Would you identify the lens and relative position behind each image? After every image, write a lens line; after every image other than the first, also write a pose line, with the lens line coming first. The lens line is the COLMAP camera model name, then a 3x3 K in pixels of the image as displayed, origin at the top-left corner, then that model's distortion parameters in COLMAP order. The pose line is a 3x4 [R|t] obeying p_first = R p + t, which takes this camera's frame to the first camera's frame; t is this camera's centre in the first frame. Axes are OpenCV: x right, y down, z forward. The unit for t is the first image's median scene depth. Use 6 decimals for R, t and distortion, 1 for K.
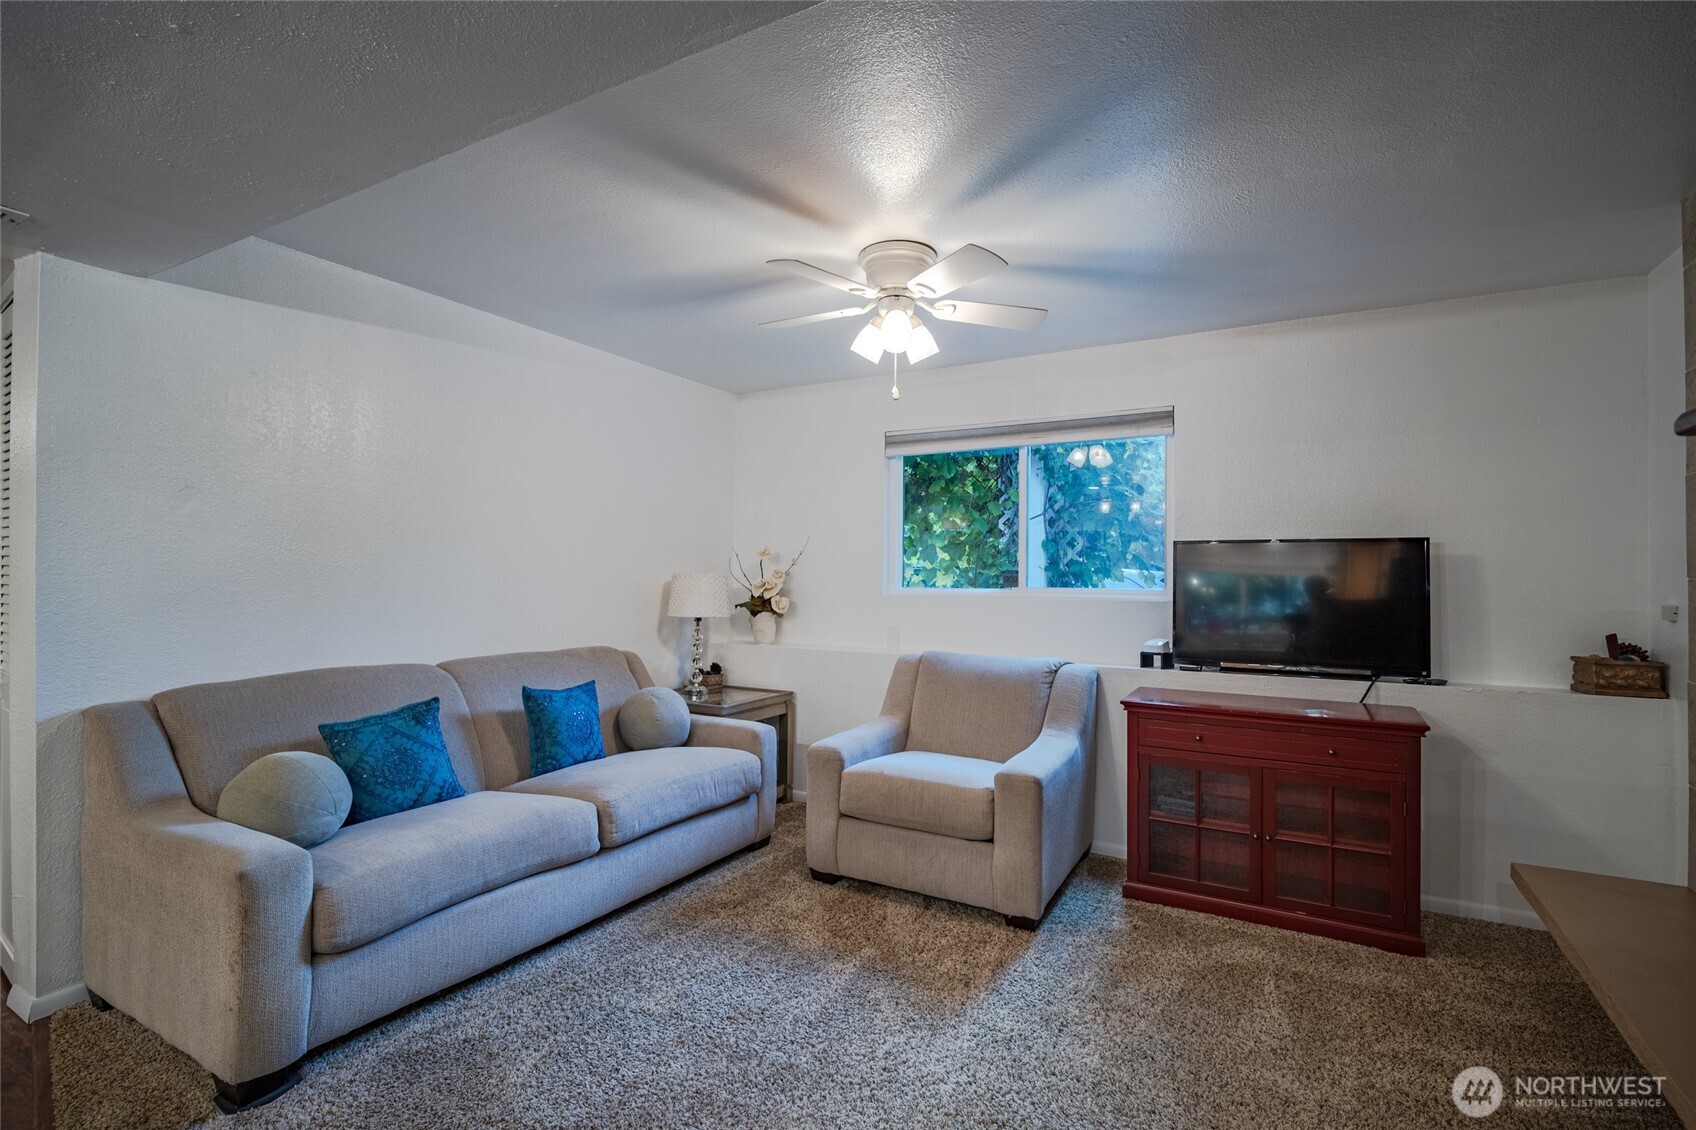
lens RADIAL K [[790.5, 0, 847.5], [0, 790.5, 561.8], [0, 0, 1]] dist [0.002610, -0.000958]
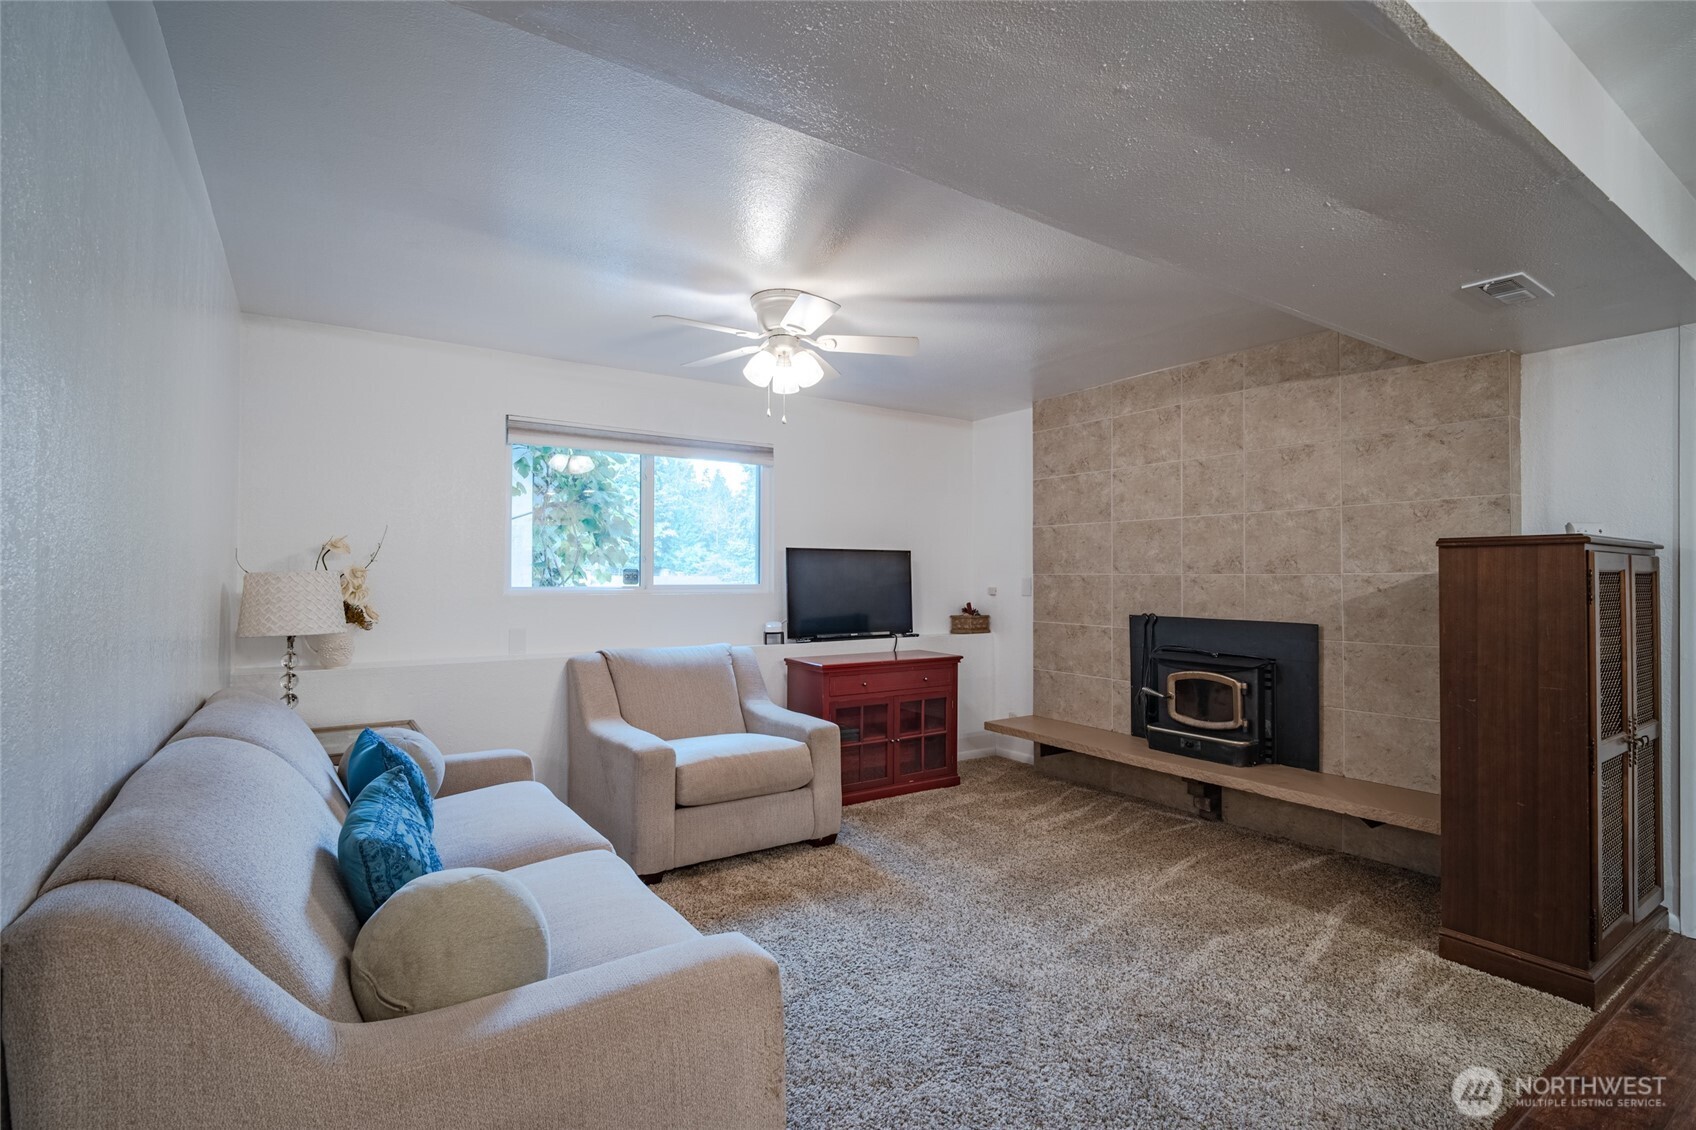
lens RADIAL K [[790.5, 0, 843.4], [0, 790.5, 570.6], [0, 0, 1]] dist [0.002610, -0.000958]
pose [[0.463064, -0.003379, 0.886318, -0.860916], [-0.015987, 0.999798, 0.012164, -0.005784], [-0.886181, -0.019802, 0.462917, 0.352257]]
